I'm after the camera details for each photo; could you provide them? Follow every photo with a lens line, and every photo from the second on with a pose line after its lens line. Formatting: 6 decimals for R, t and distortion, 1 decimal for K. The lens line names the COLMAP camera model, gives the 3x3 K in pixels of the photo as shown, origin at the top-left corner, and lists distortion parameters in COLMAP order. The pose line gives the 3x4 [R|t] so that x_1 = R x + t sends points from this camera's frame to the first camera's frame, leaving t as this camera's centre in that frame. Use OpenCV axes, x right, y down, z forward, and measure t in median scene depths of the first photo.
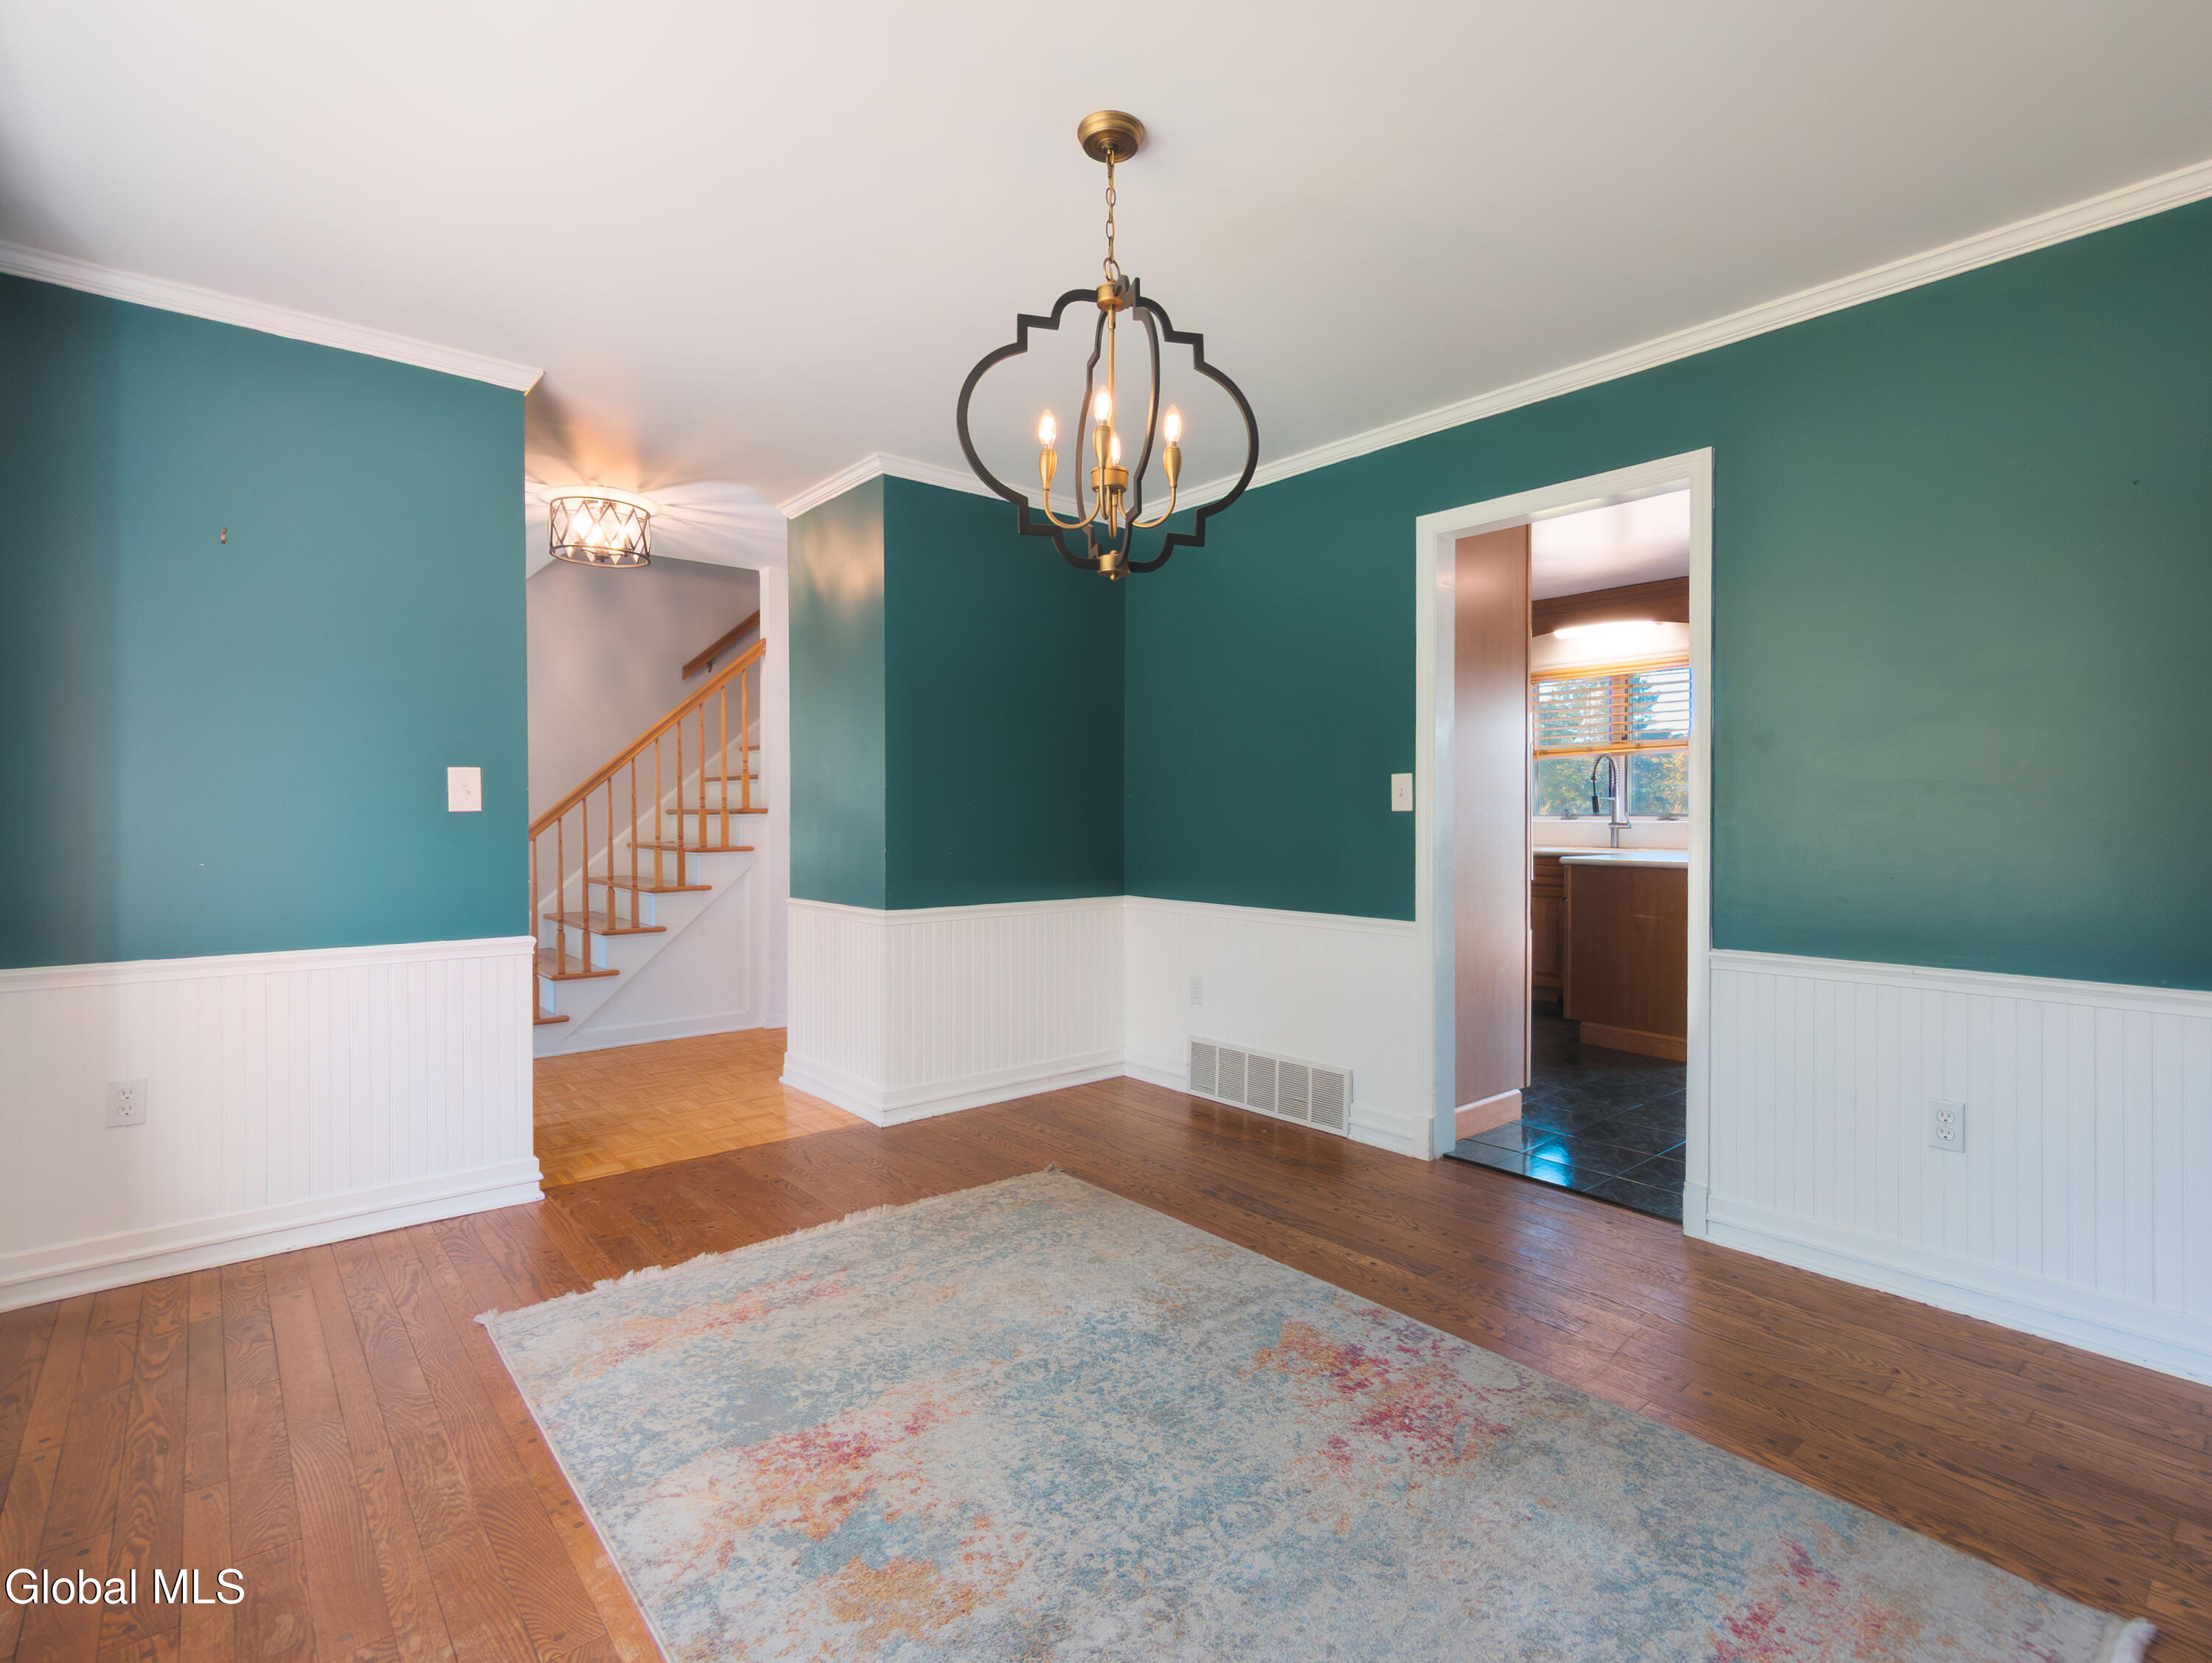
lens RADIAL K [[1119.8, 0, 1108.4], [0, 1119.8, 825.7], [0, 0, 1]] dist [-0.002617, 0.003472]
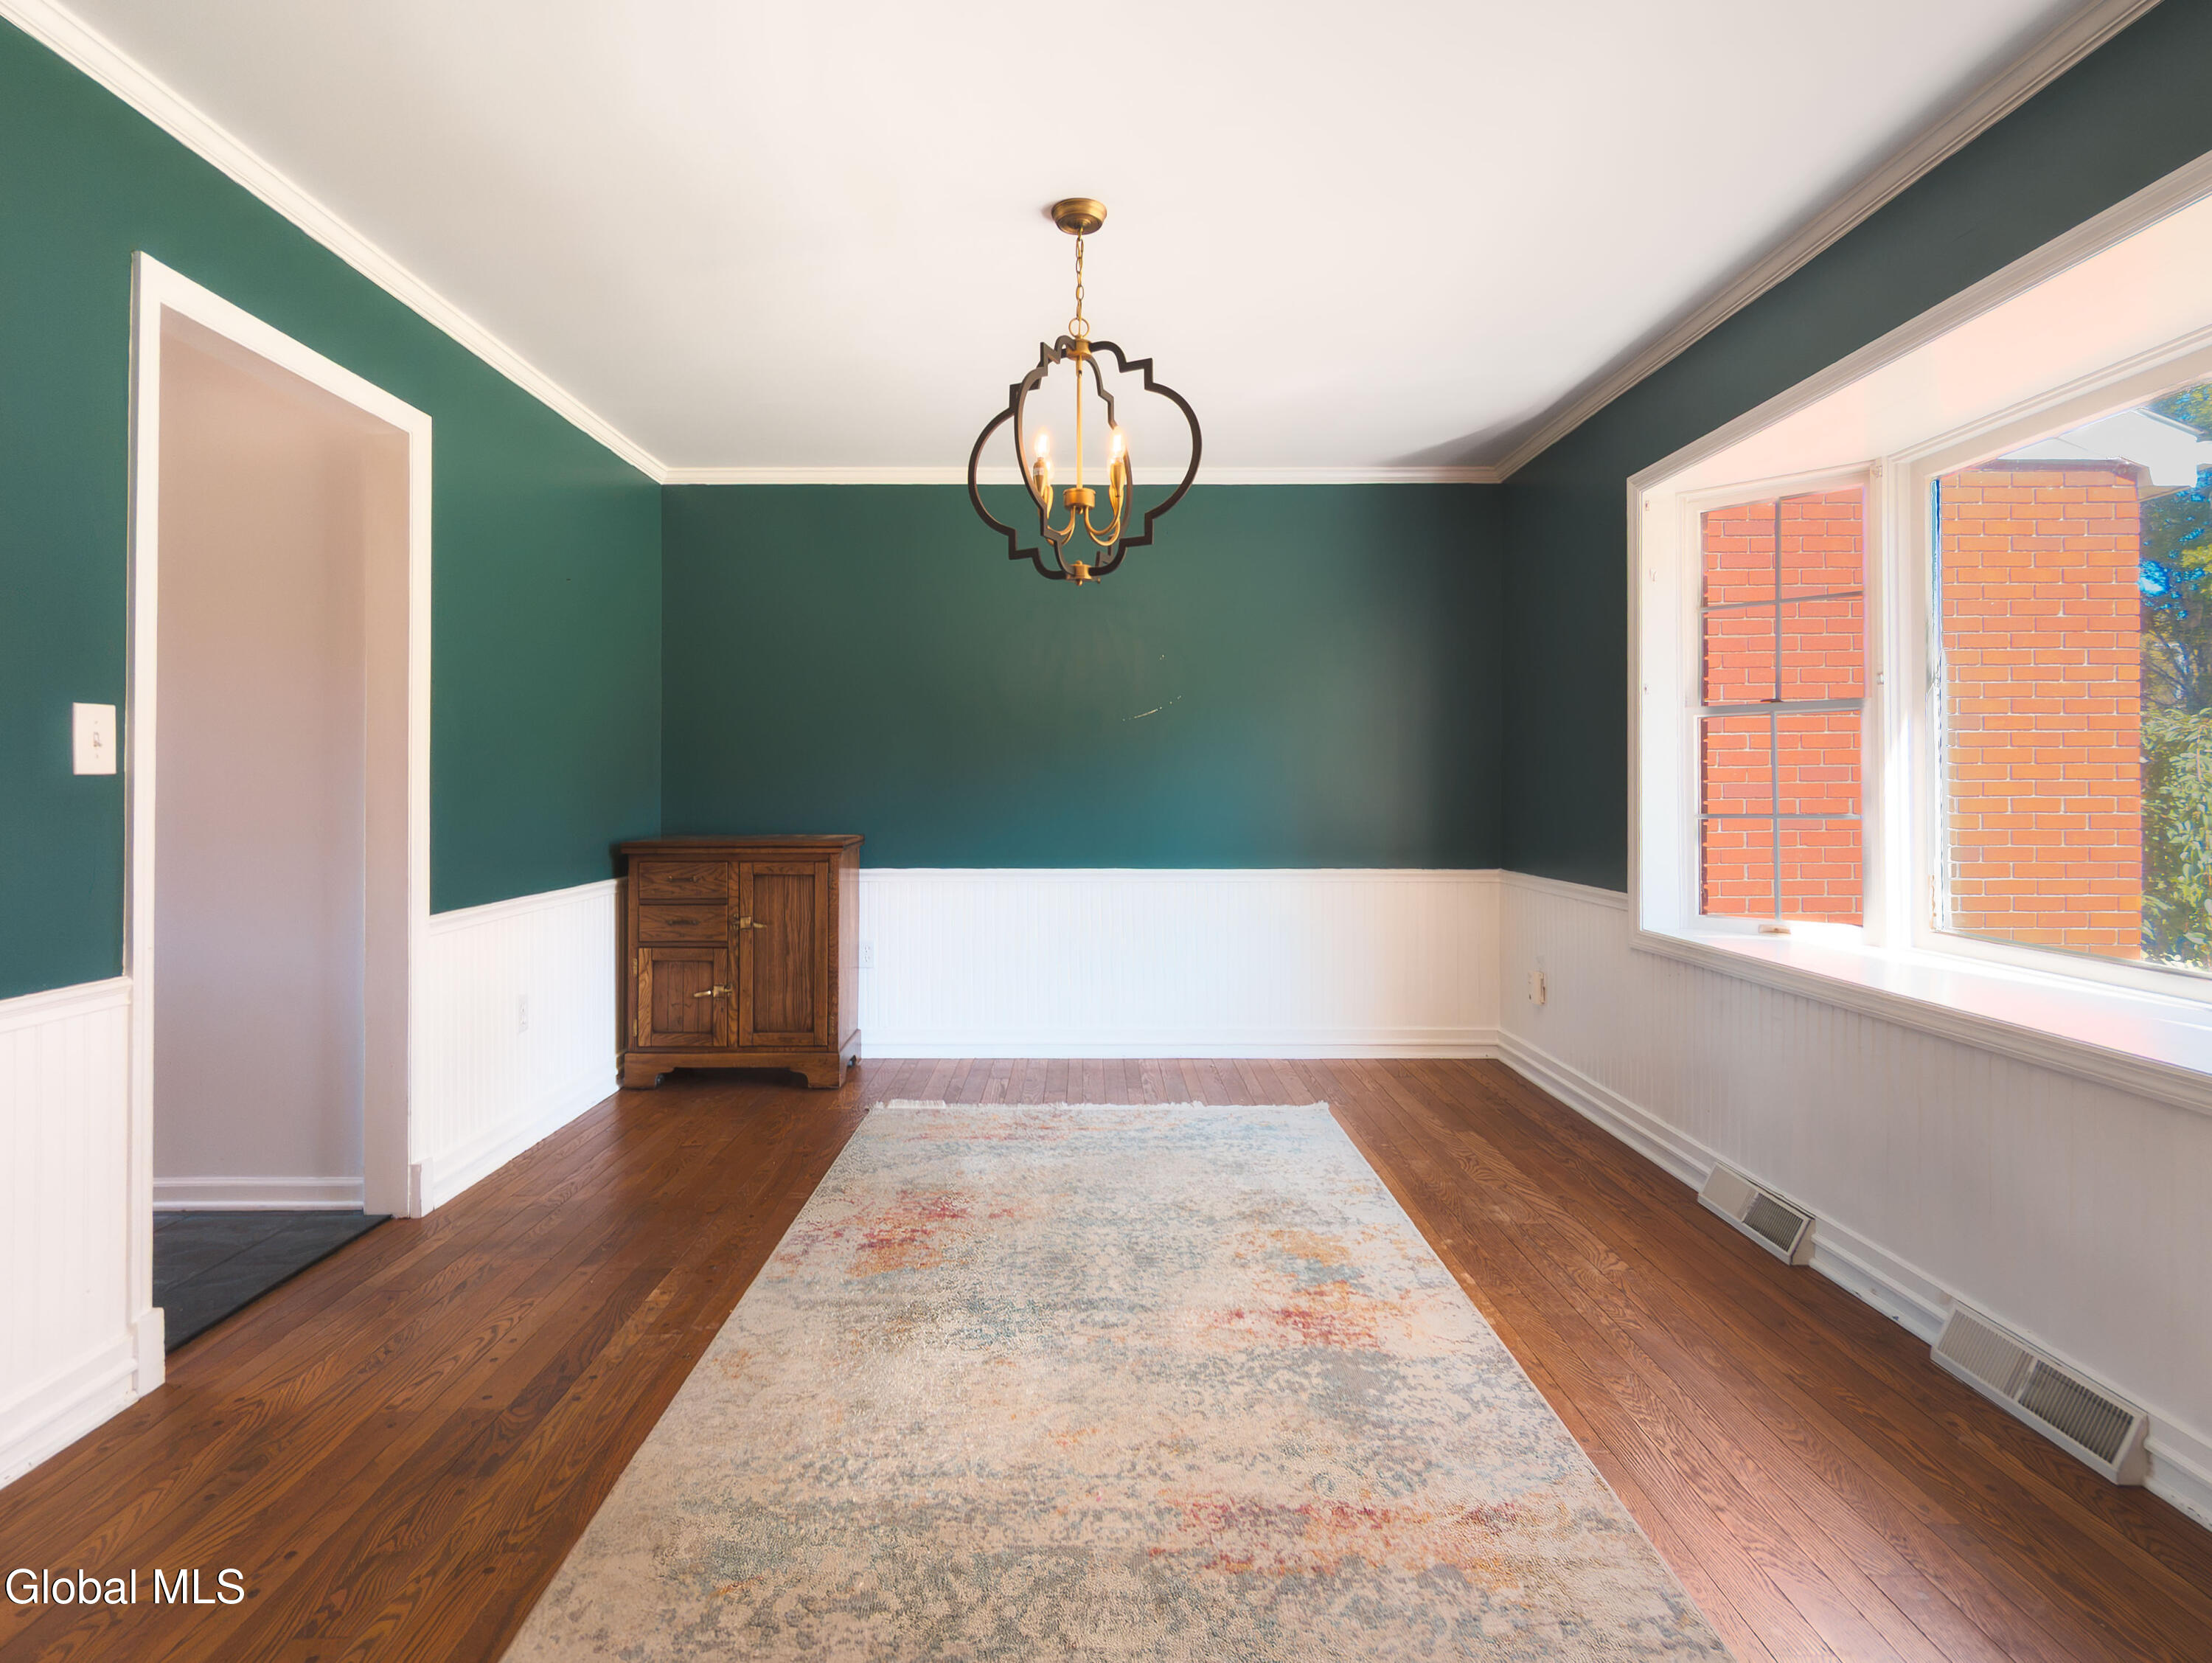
lens RADIAL K [[1119.8, 0, 1098.7], [0, 1119.8, 783.2], [0, 0, 1]] dist [-0.002617, 0.003472]
pose [[-0.782968, 0.001898, 0.622059, -0.717198], [0.006541, 0.999965, 0.005182, -0.014222], [-0.622027, 0.008126, -0.782953, 1.825805]]
